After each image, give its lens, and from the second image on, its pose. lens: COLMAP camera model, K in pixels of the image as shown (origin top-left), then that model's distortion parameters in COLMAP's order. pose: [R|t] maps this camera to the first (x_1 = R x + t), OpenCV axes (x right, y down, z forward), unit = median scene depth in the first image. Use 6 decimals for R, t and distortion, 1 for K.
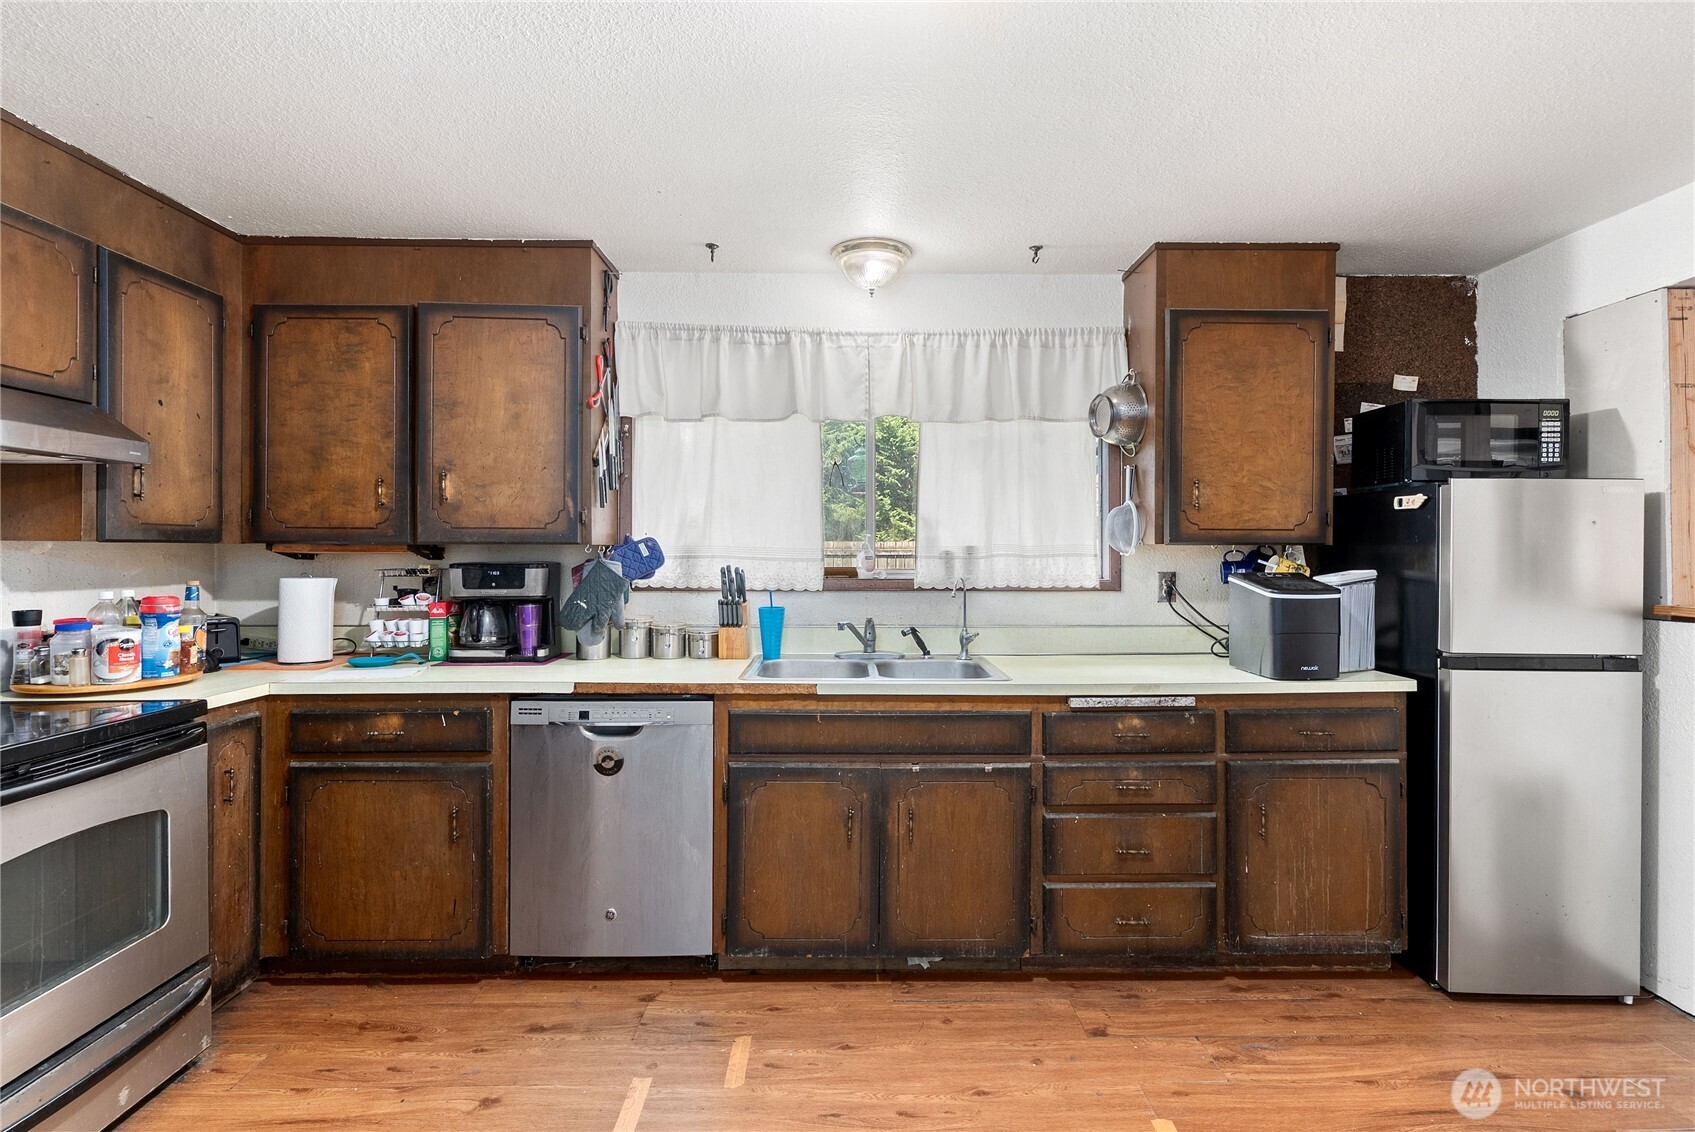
lens RADIAL K [[810.5, 0, 853.2], [0, 810.5, 550.6], [0, 0, 1]] dist [0.000942, 0.000392]
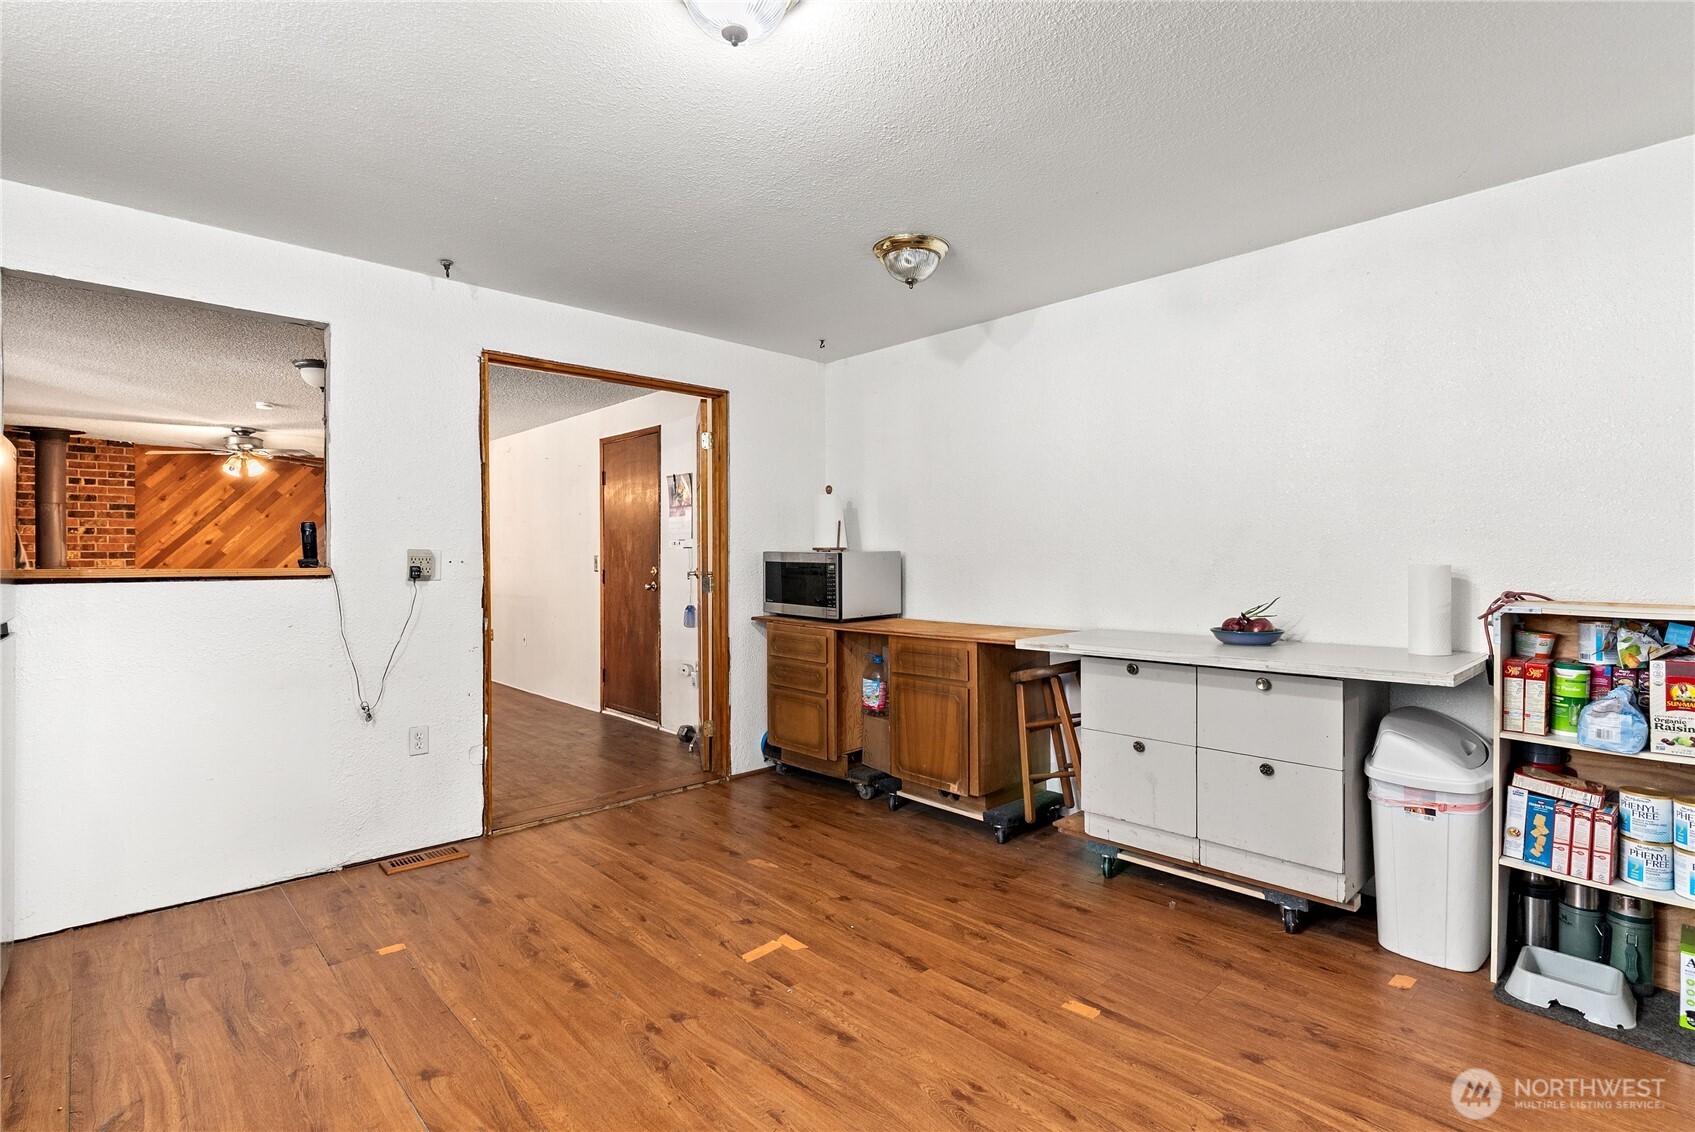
lens RADIAL K [[806.7, 0, 847.5], [0, 806.7, 566.0], [0, 0, 1]] dist [0.000629, -0.000265]
pose [[-0.673710, -0.007564, 0.738957, -0.497233], [-0.004635, 0.999971, 0.006010, 0.048733], [-0.738981, 0.000624, -0.673726, 0.867099]]
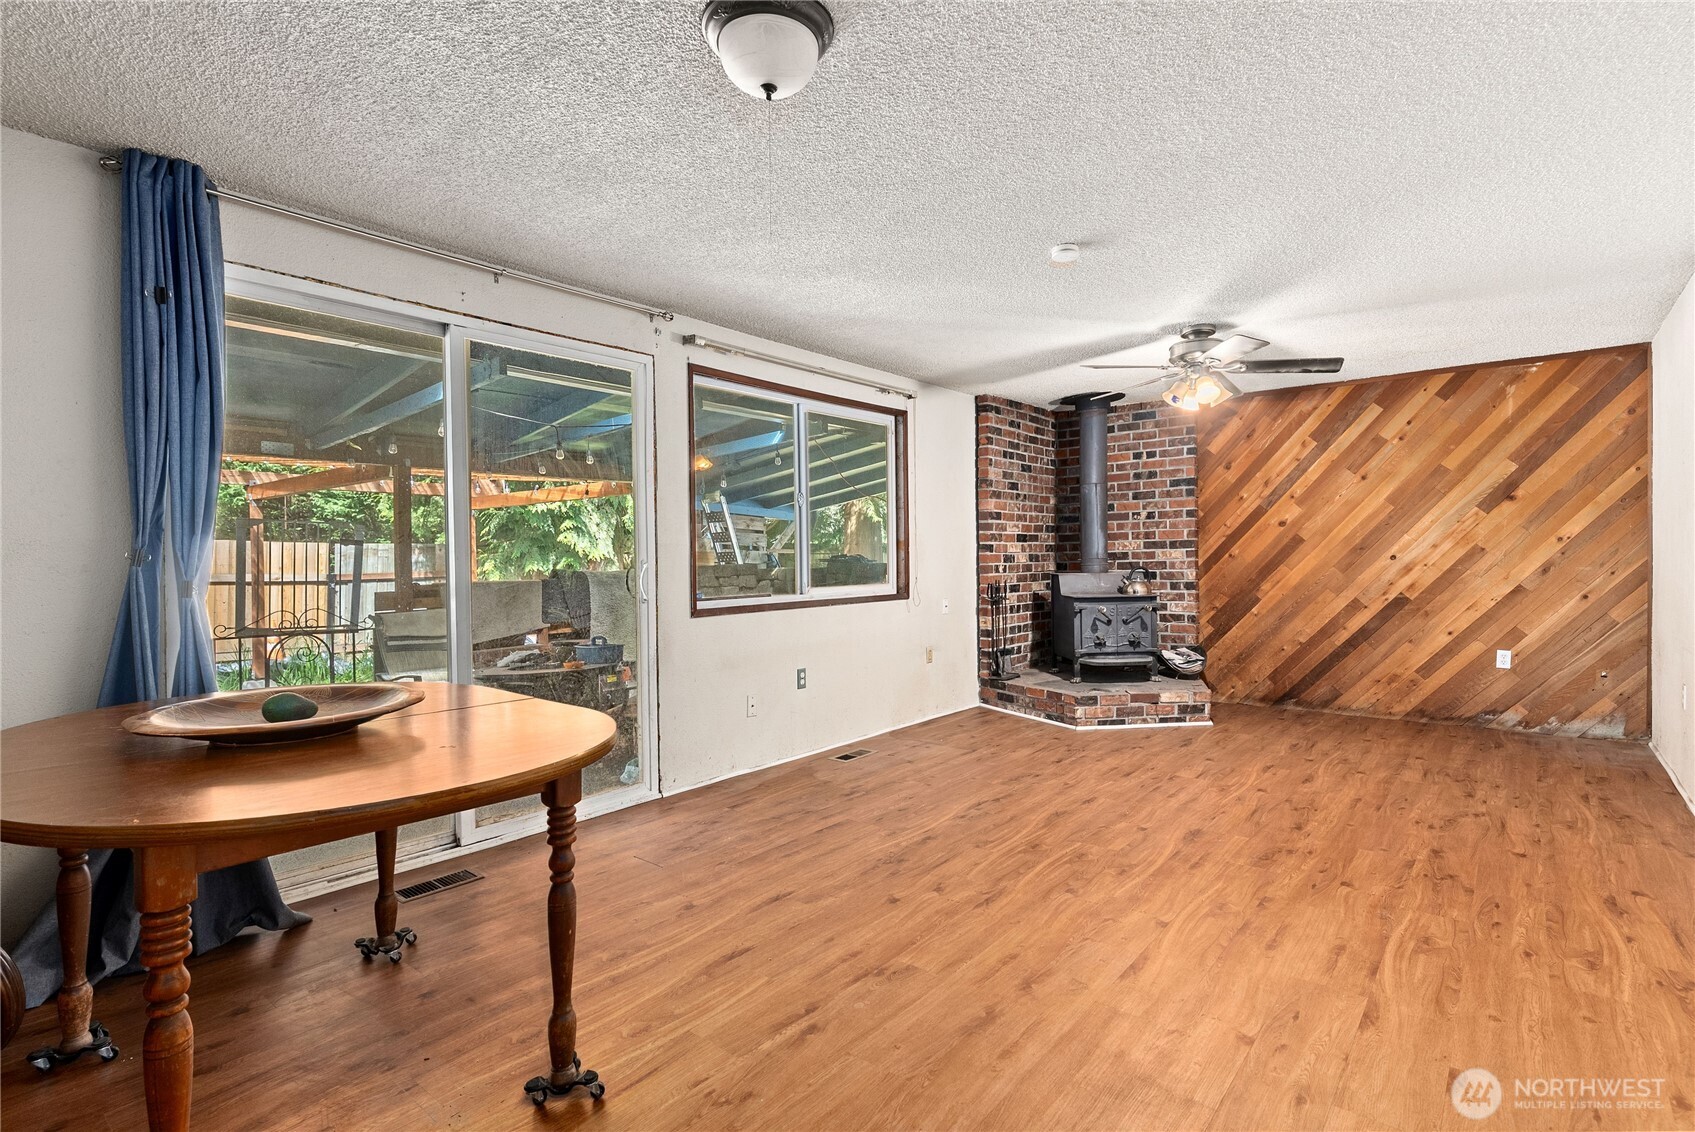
lens RADIAL K [[823.8, 0, 847.5], [0, 823.8, 566.0], [0, 0, 1]] dist [0.000430, 0.000711]
pose [[0.642263, -0.015319, 0.766331, 1.262774], [0.009247, 0.999882, 0.012237, 0.065893], [-0.766429, -0.000774, 0.642329, -0.049726]]
